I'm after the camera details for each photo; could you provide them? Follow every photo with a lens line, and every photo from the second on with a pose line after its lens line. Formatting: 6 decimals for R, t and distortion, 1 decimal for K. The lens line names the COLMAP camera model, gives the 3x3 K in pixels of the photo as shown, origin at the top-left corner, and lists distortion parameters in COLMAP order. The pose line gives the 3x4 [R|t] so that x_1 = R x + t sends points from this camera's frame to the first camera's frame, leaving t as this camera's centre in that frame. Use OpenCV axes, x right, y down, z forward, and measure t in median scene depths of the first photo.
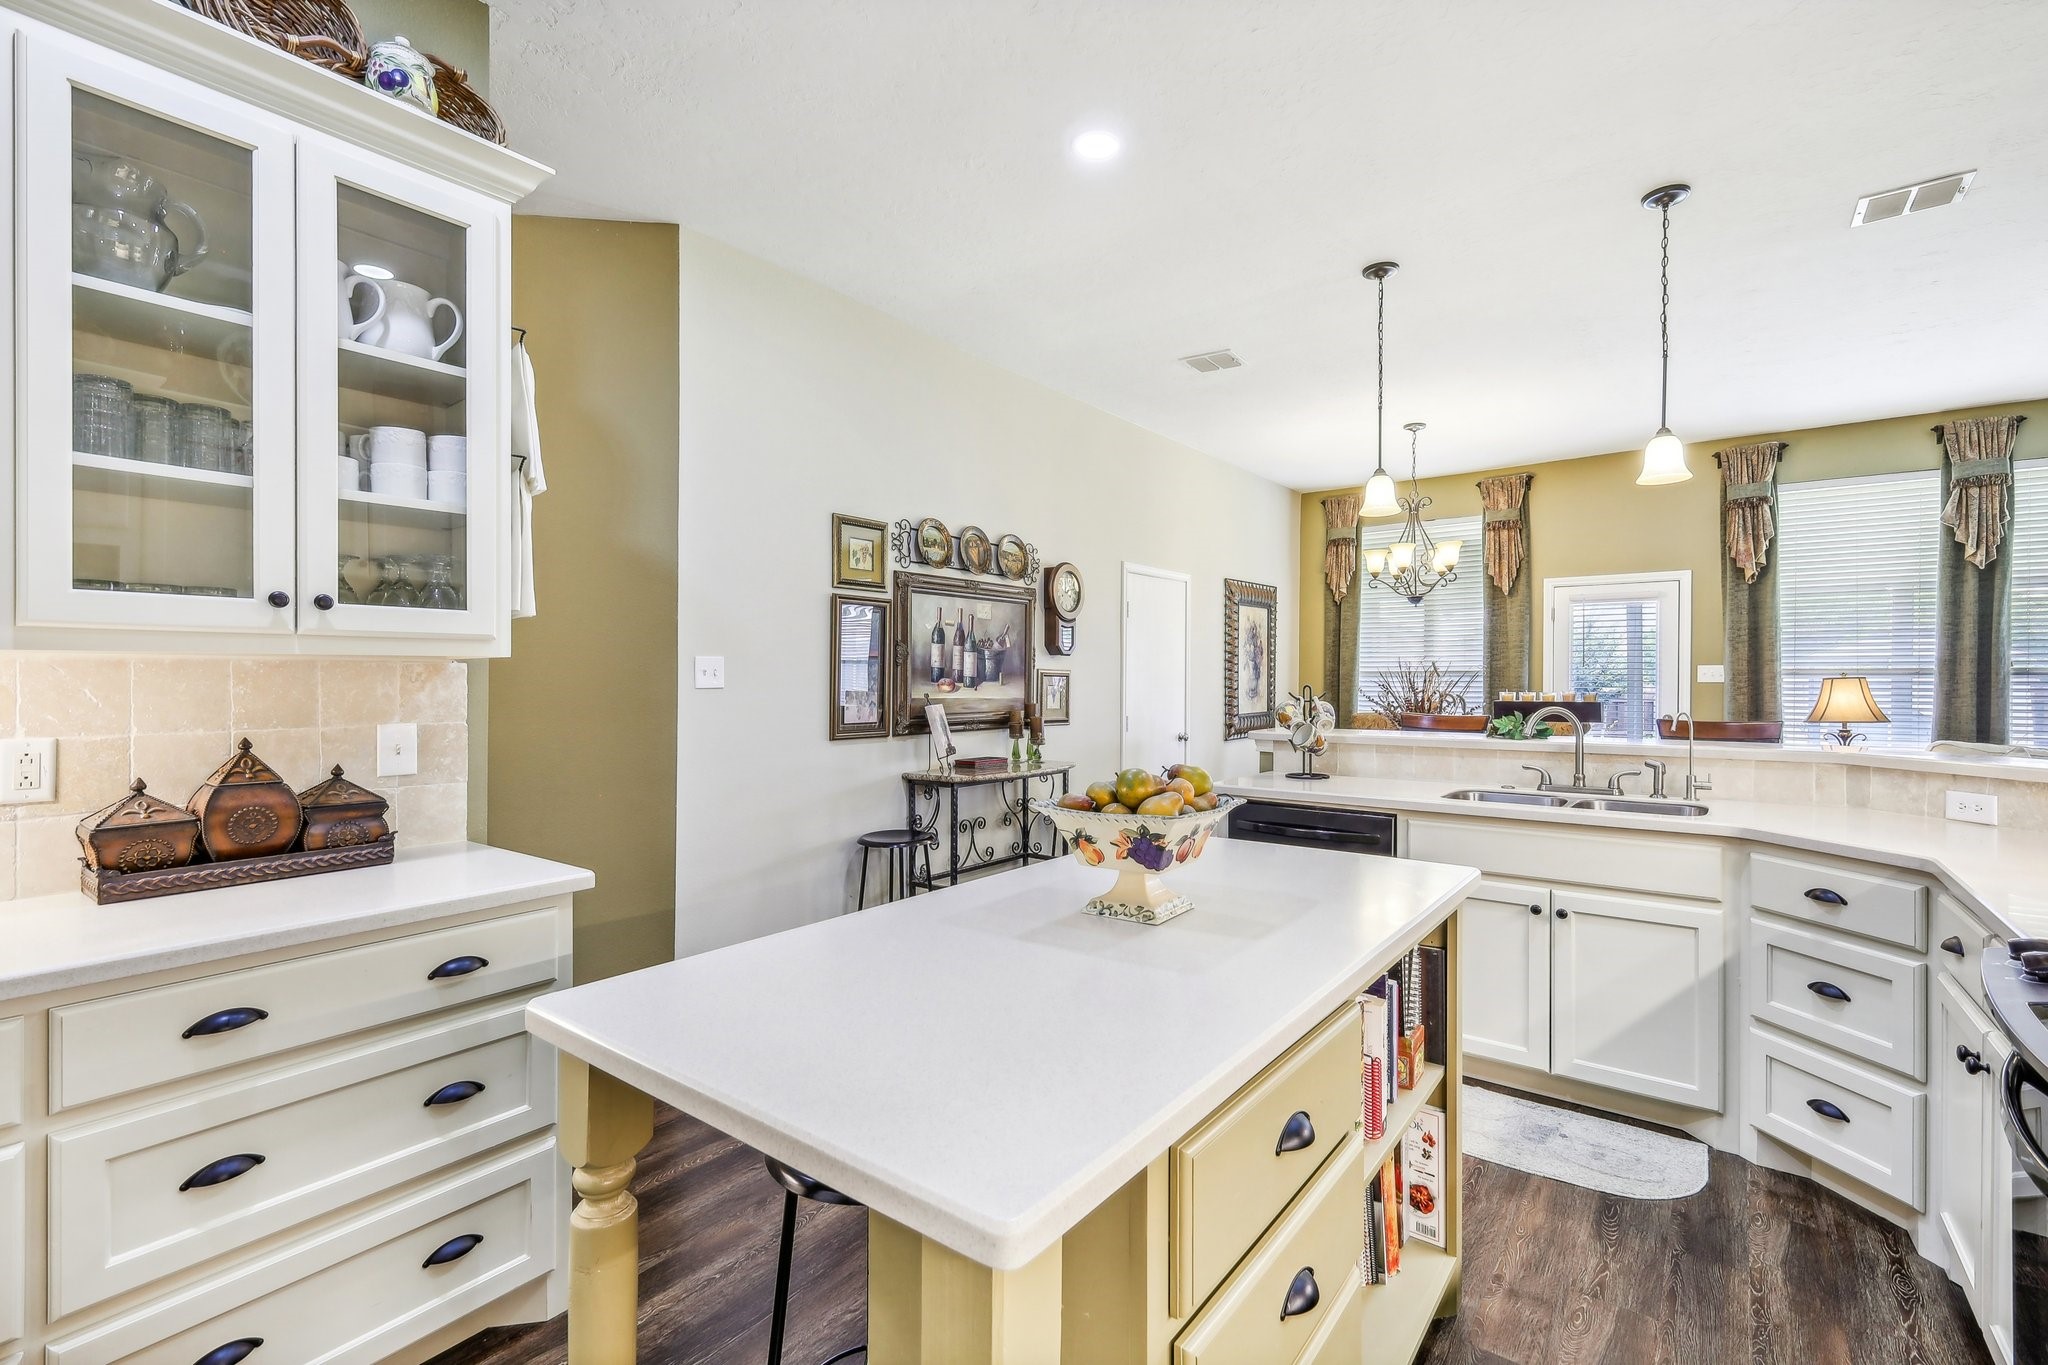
lens RADIAL K [[899.2, 0, 1038.0], [0, 899.2, 684.5], [0, 0, 1]] dist [-0.000006, 0.000171]
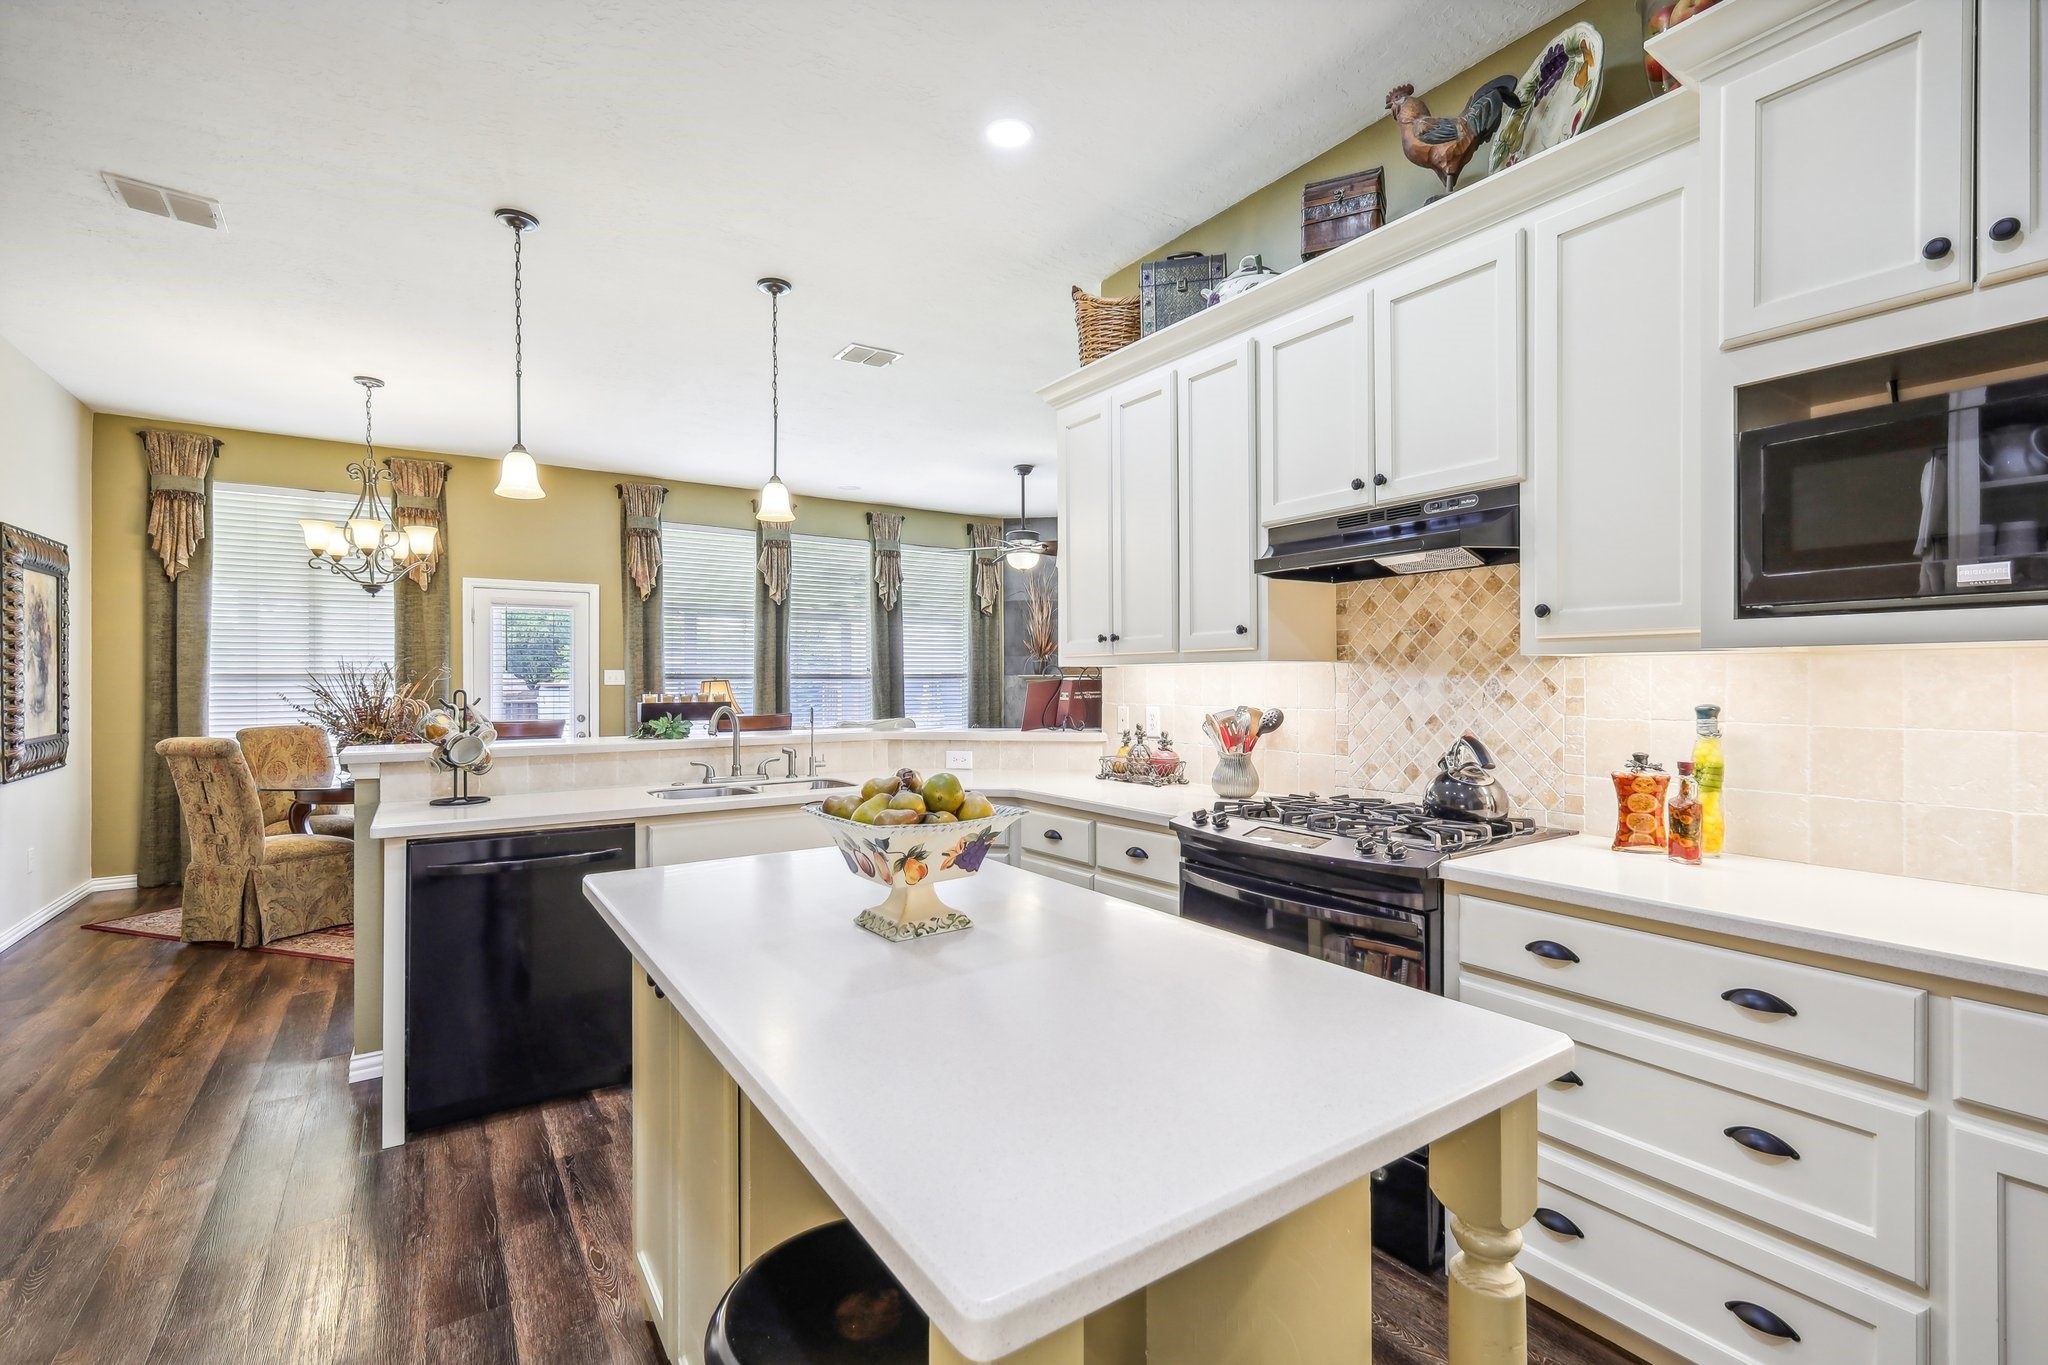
lens RADIAL K [[899.2, 0, 1048.2], [0, 899.2, 686.7], [0, 0, 1]] dist [-0.000006, 0.000171]
pose [[0.305808, -0.007838, 0.952061, -0.239923], [0.010247, 0.999935, 0.004941, -0.000565], [-0.952038, 0.008245, 0.305869, 0.186538]]
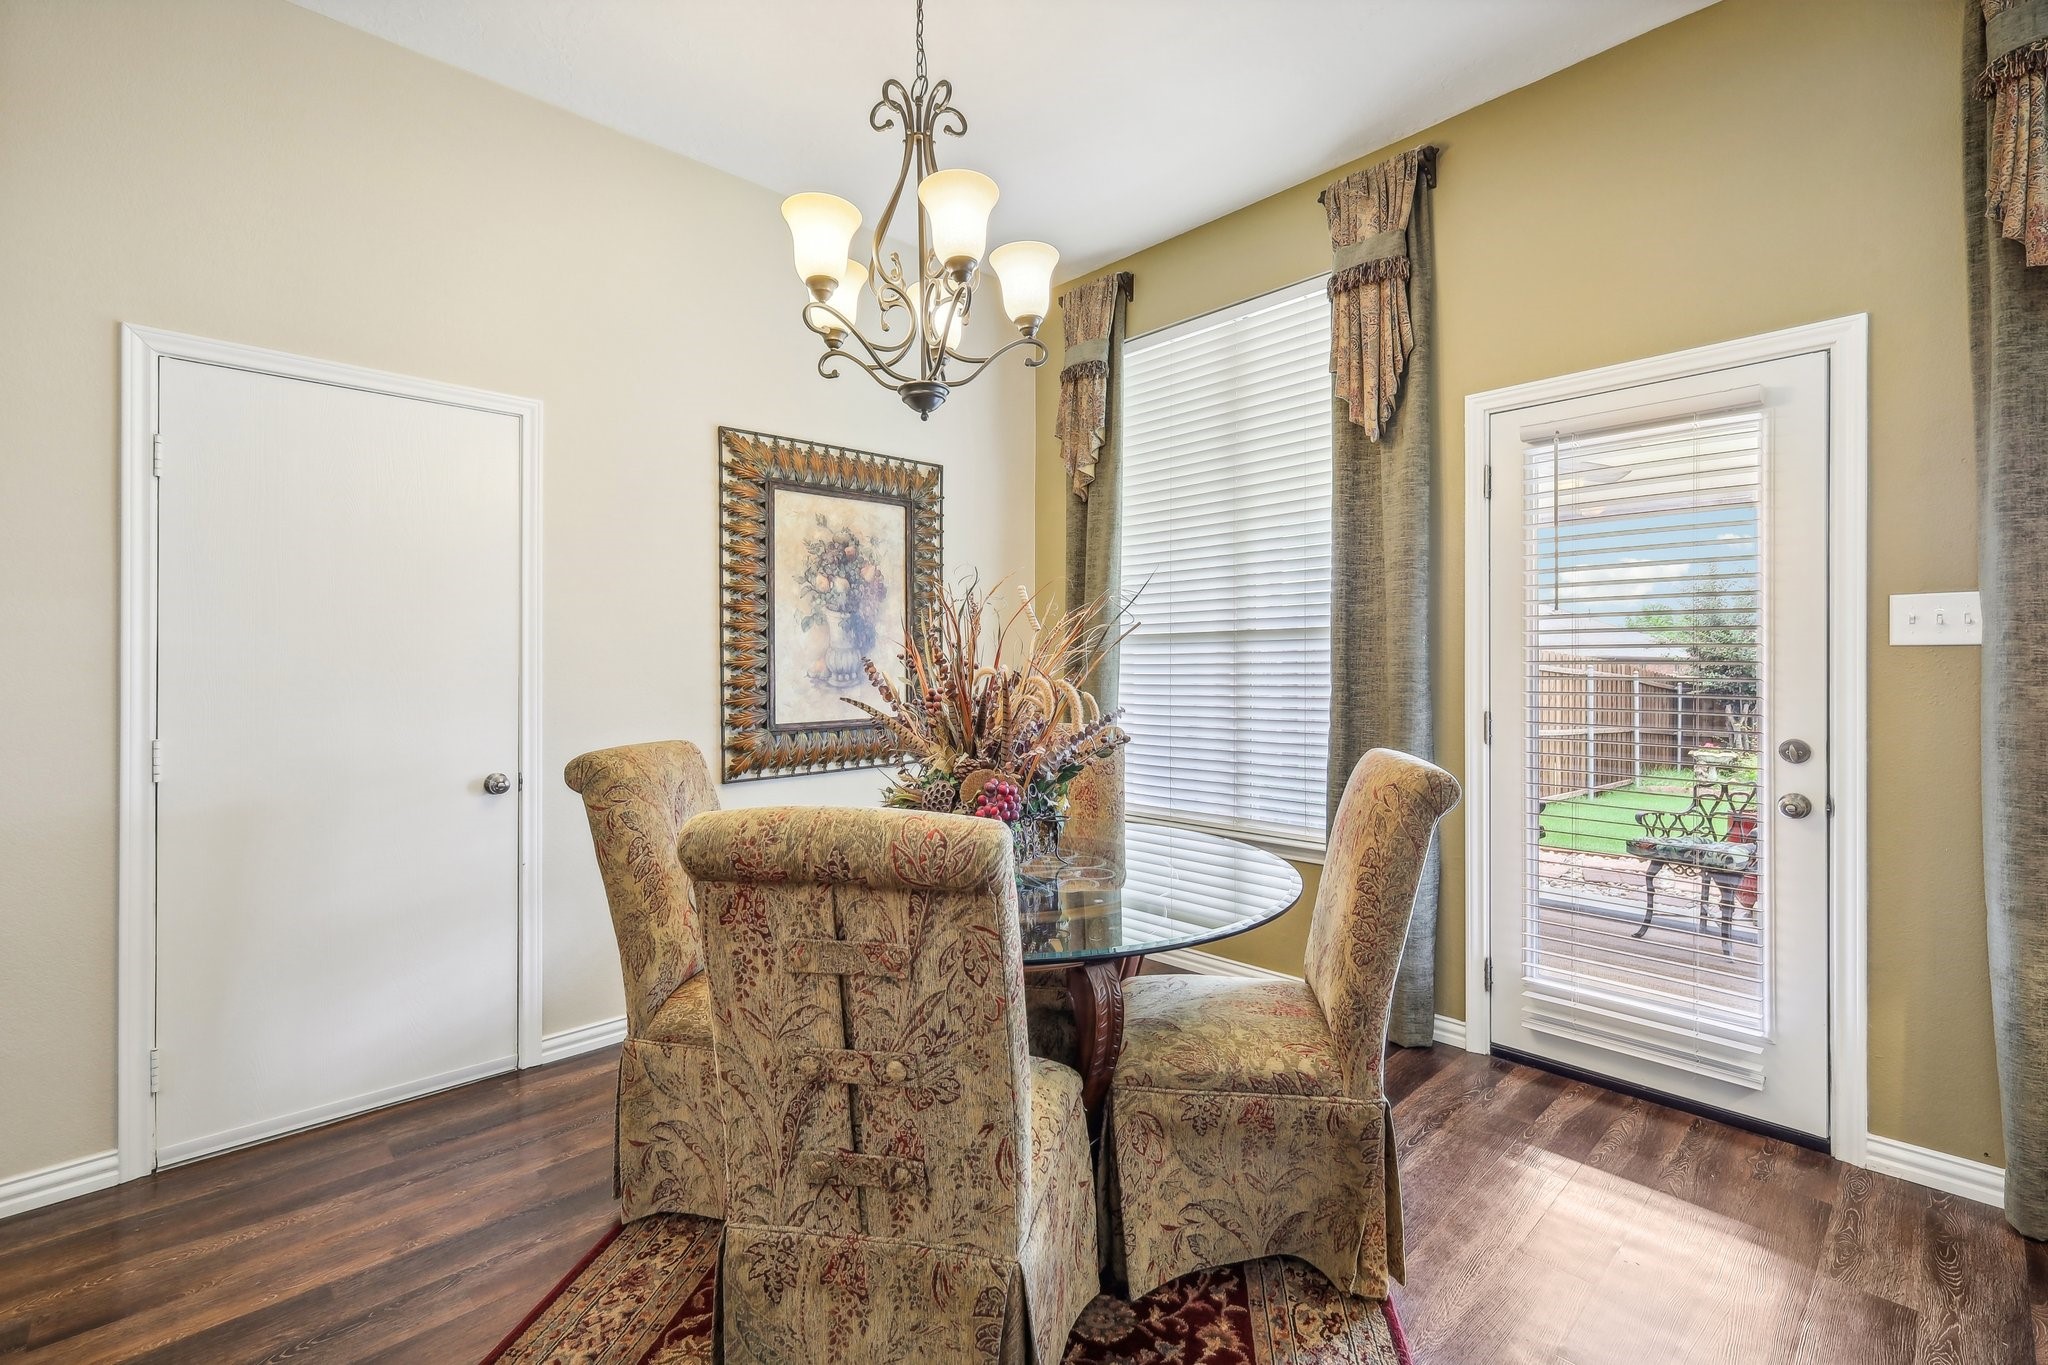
lens RADIAL K [[899.2, 0, 1034.0], [0, 899.2, 665.0], [0, 0, 1]] dist [-0.000006, 0.000171]
pose [[0.986453, -0.002356, -0.164030, 0.677137], [0.001646, 0.999989, -0.004466, 0.007263], [0.164039, 0.004136, 0.986445, 0.882926]]
